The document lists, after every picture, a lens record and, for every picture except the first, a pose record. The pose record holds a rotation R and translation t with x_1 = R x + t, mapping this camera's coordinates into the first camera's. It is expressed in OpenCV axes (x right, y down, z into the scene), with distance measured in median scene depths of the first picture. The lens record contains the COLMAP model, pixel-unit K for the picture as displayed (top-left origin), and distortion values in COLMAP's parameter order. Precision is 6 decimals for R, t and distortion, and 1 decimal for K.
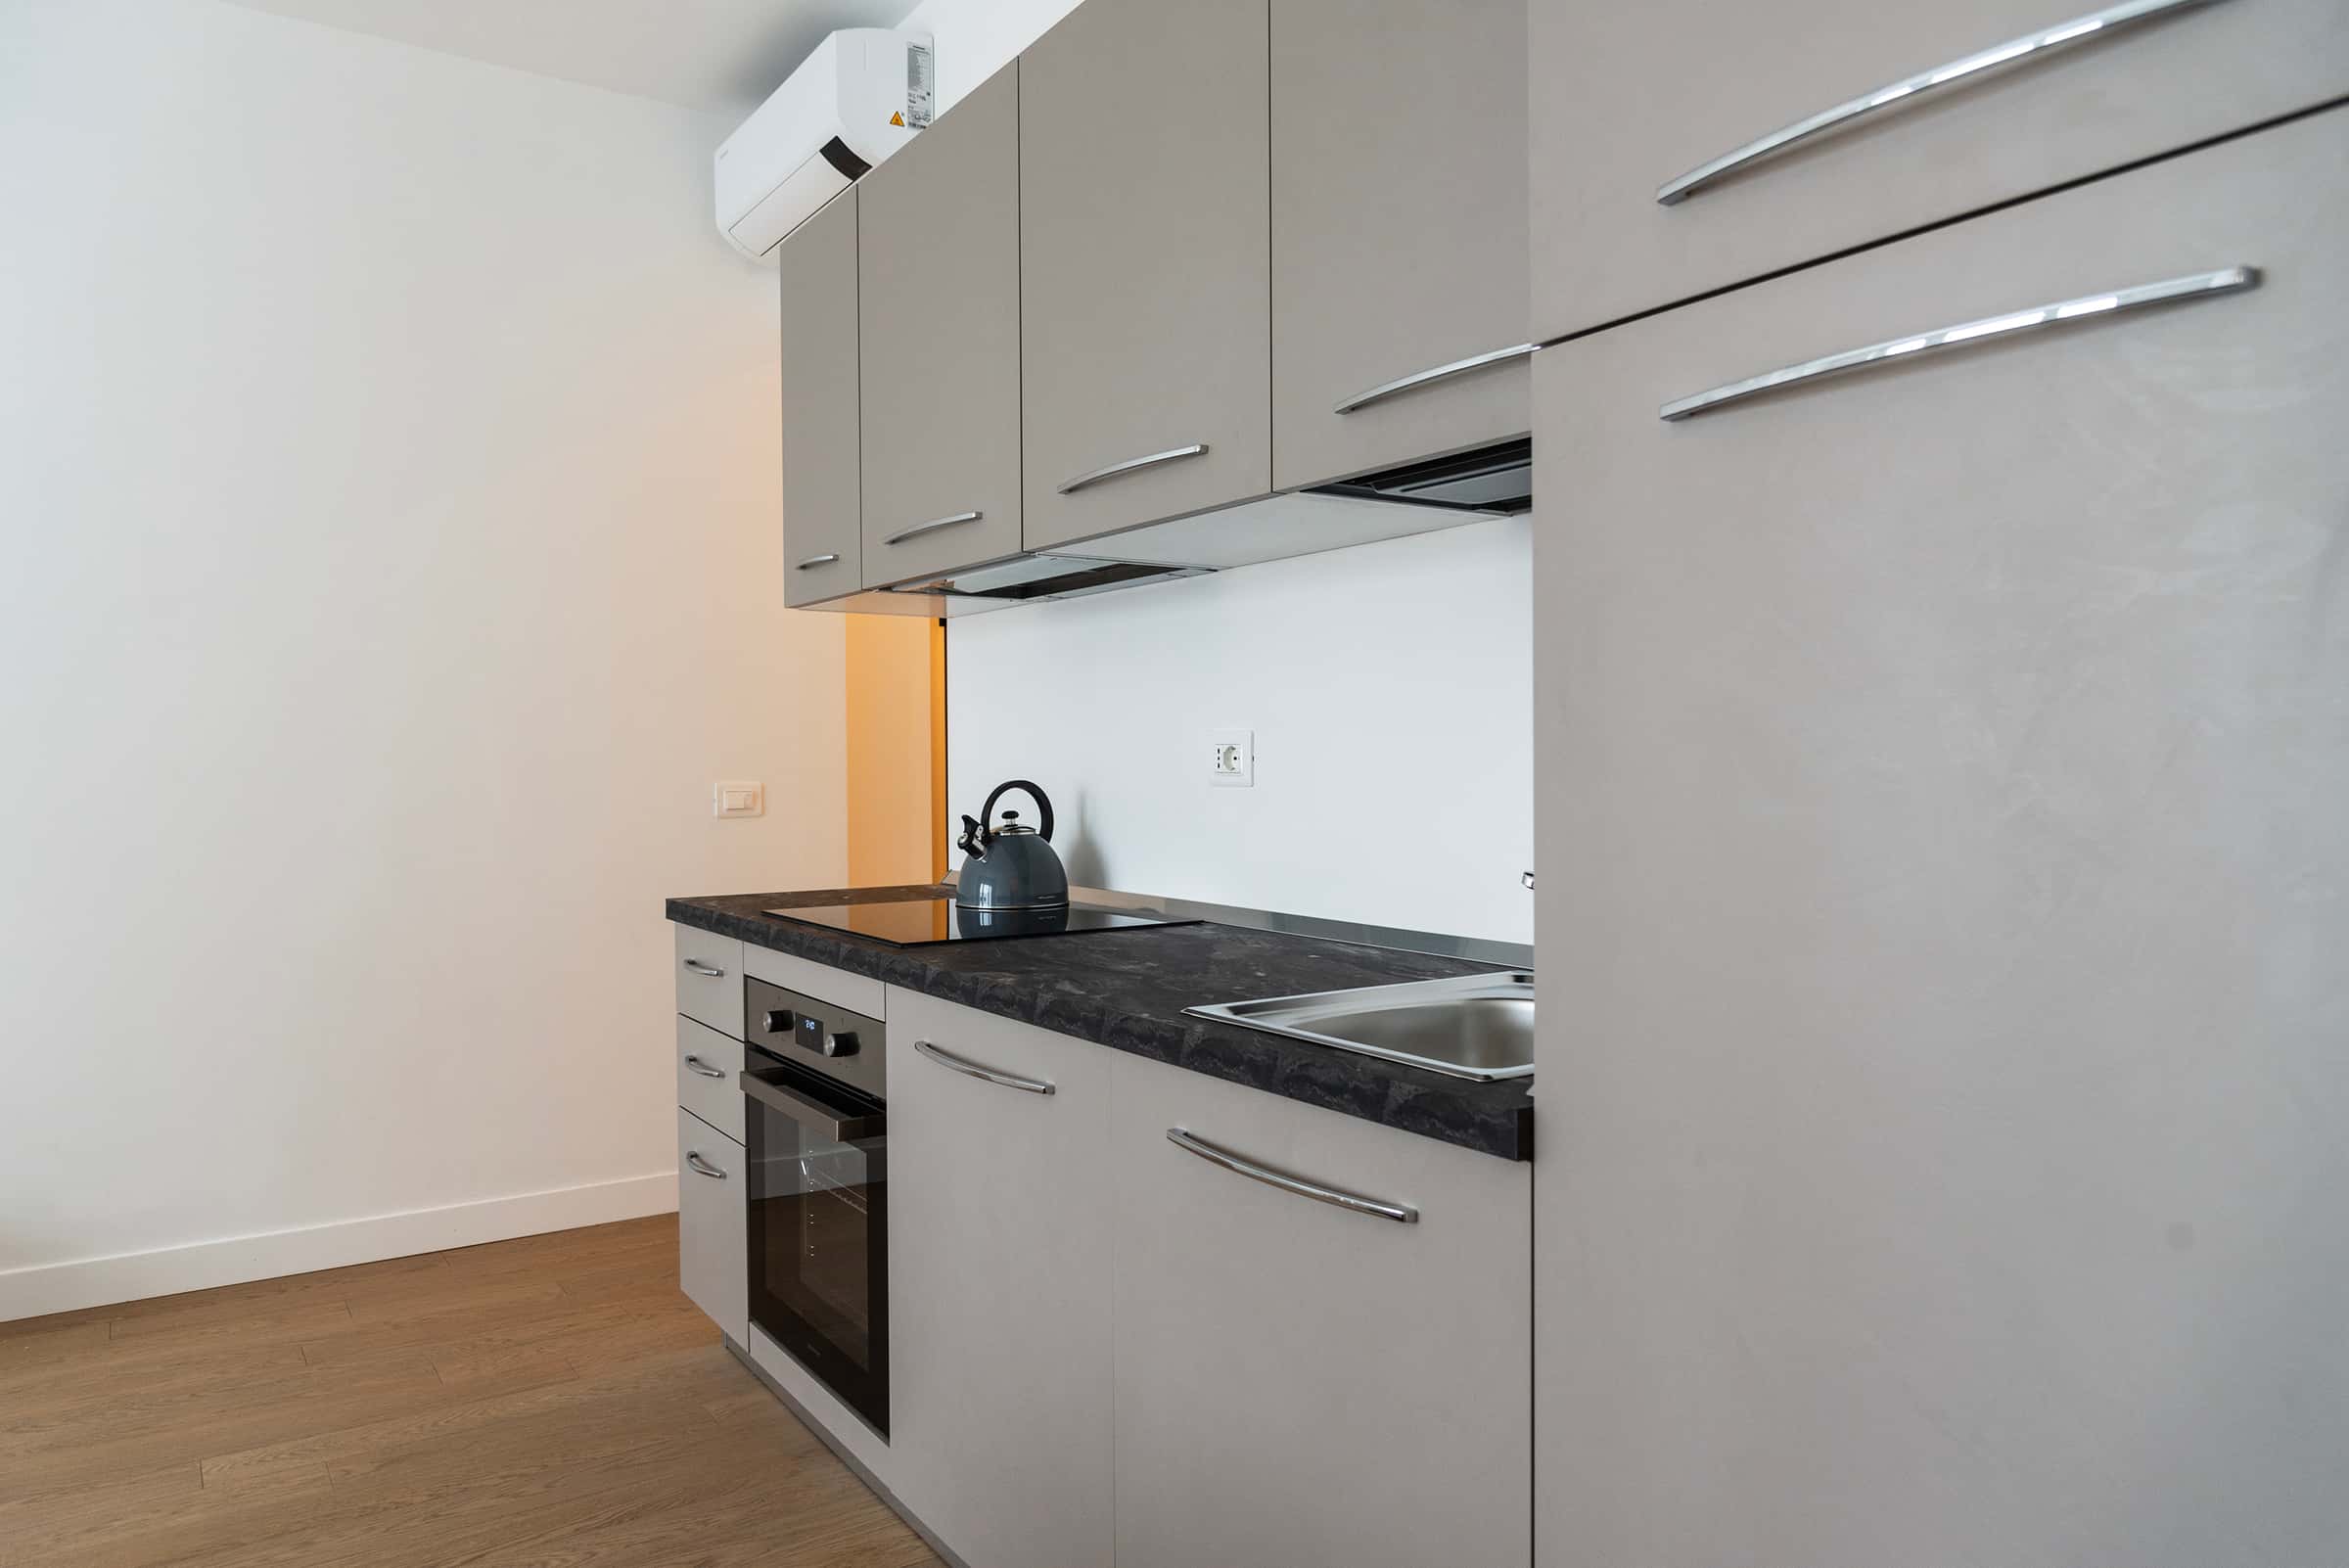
lens RADIAL K [[1617.1, 0, 1174.5], [0, 1617.1, 784.0], [0, 0, 1]] dist [-0.001589, -0.001838]
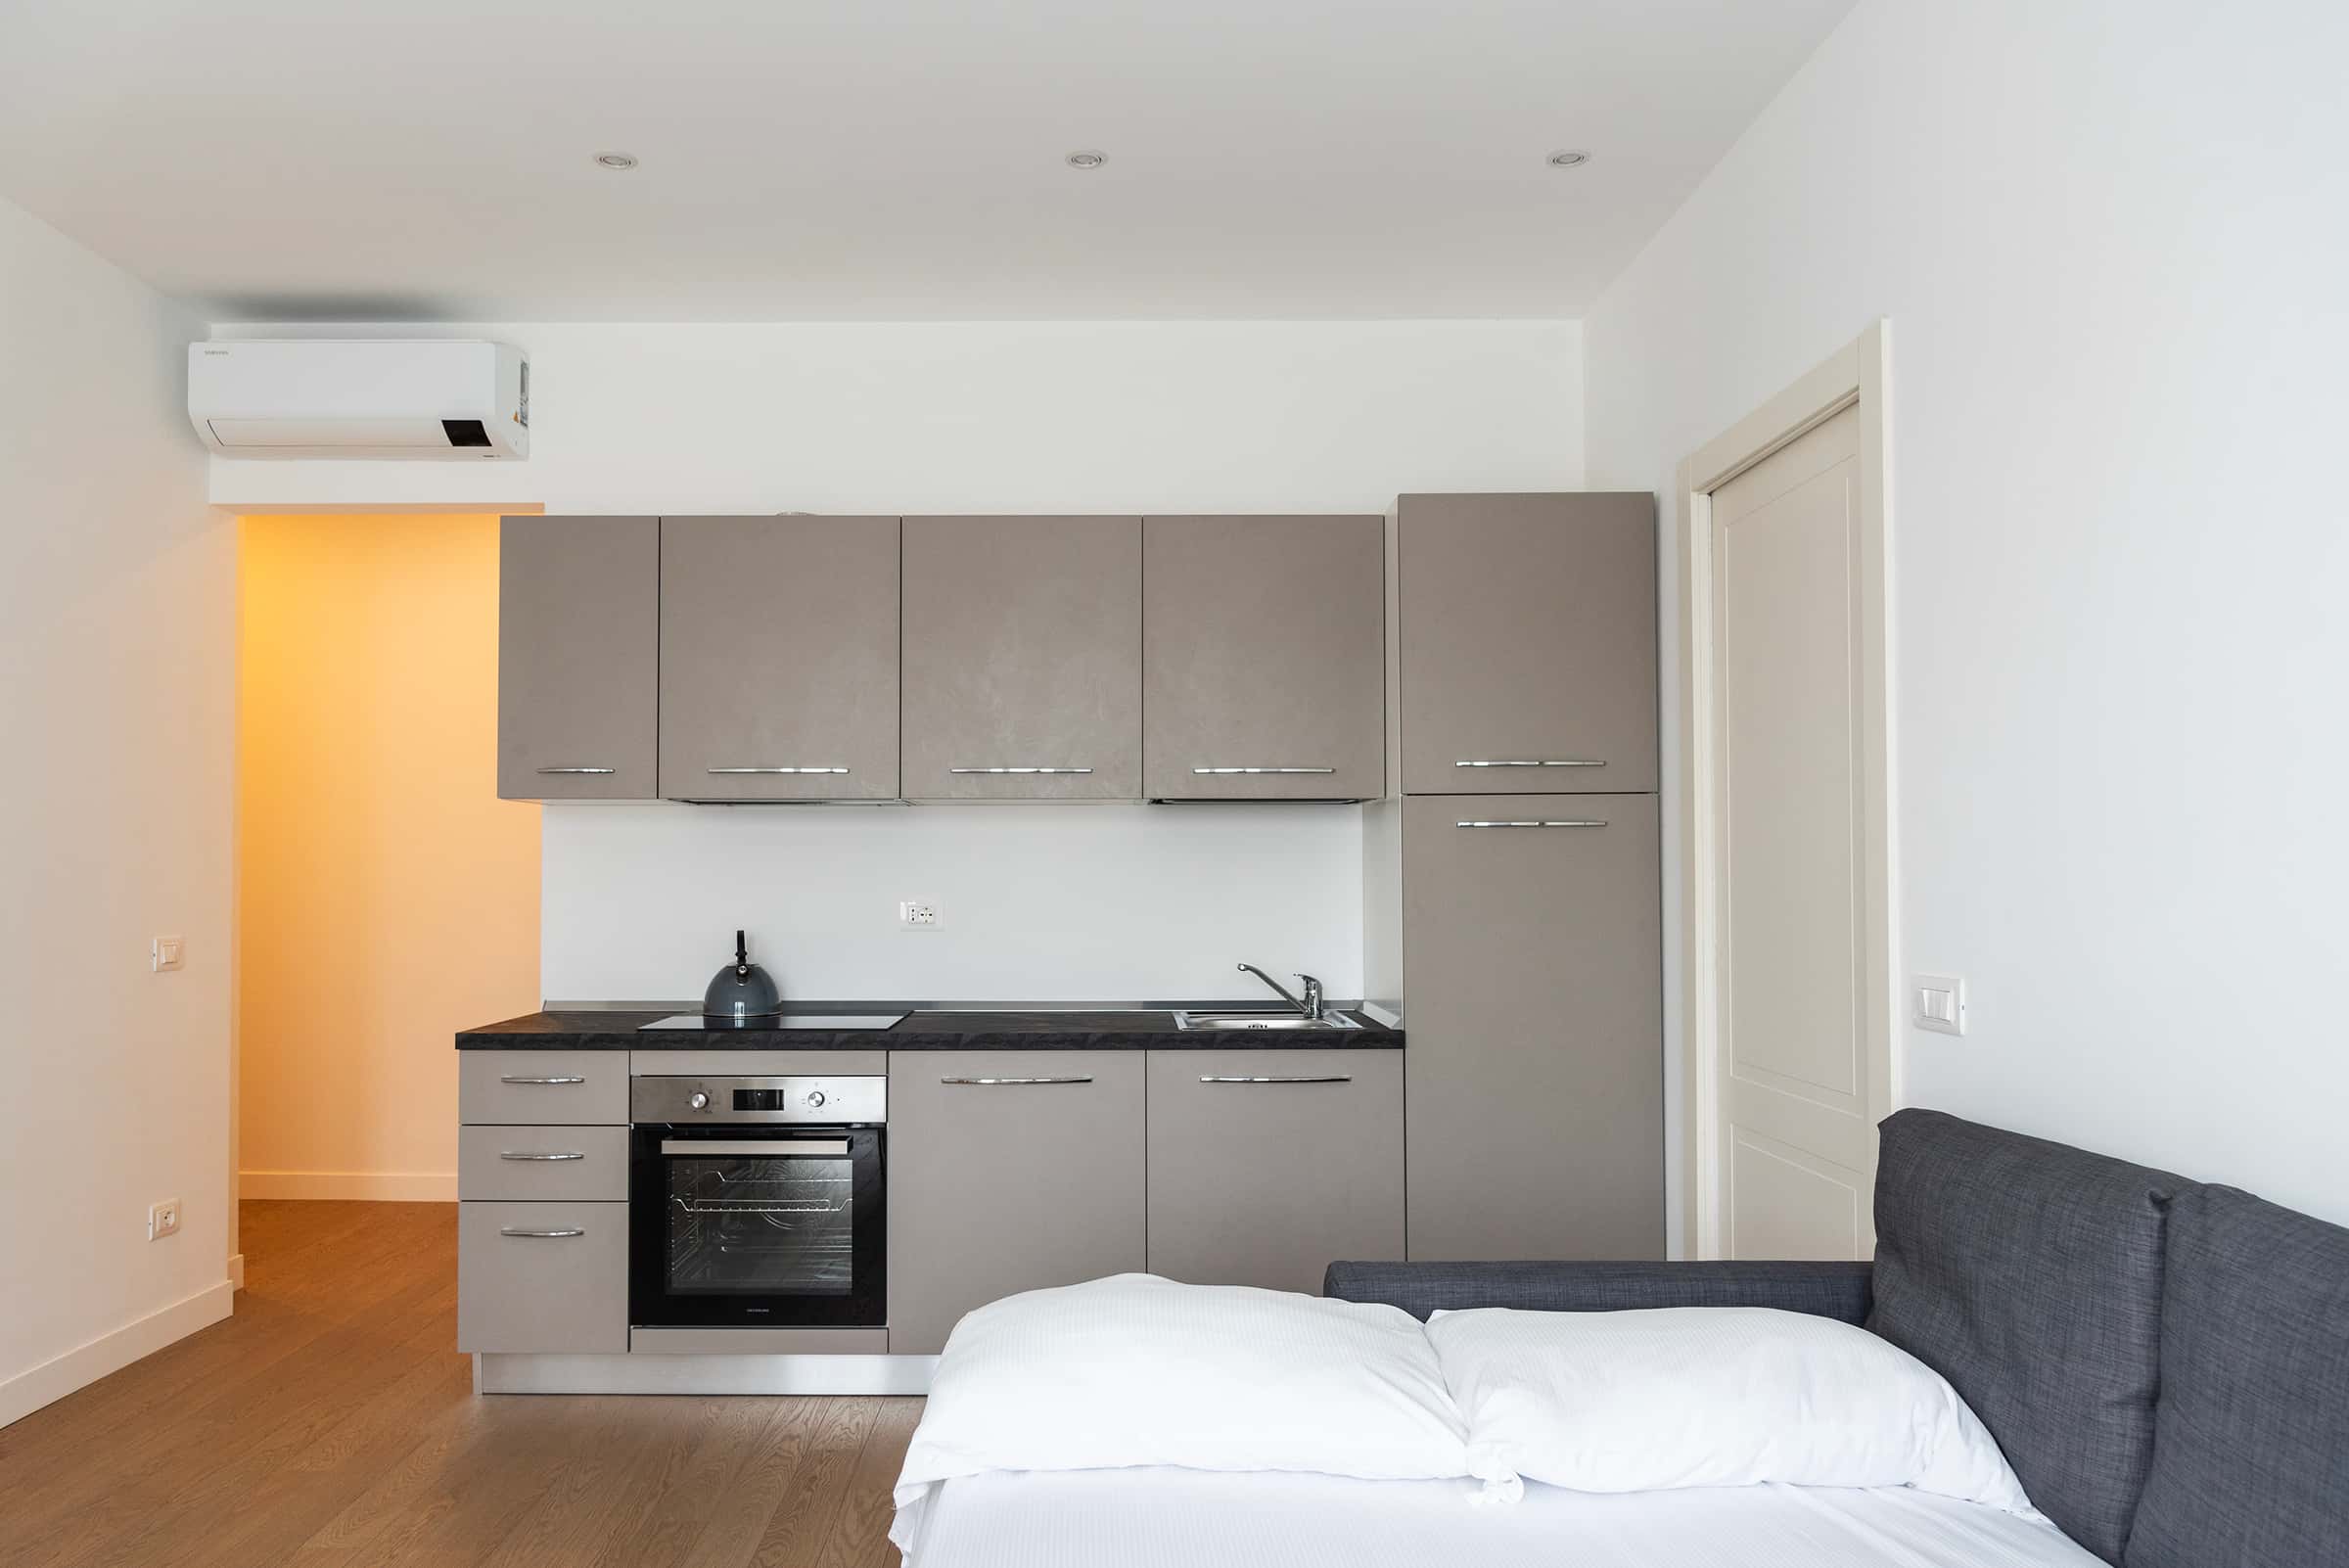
lens RADIAL K [[1557.8, 0, 1167.8], [0, 1557.8, 804.4], [0, 0, 1]] dist [-0.003095, -0.007242]
pose [[0.532304, 0.046348, 0.845283, -1.122359], [0.009692, 0.998101, -0.060831, -0.027112], [-0.846498, 0.040573, 0.530844, -0.105150]]
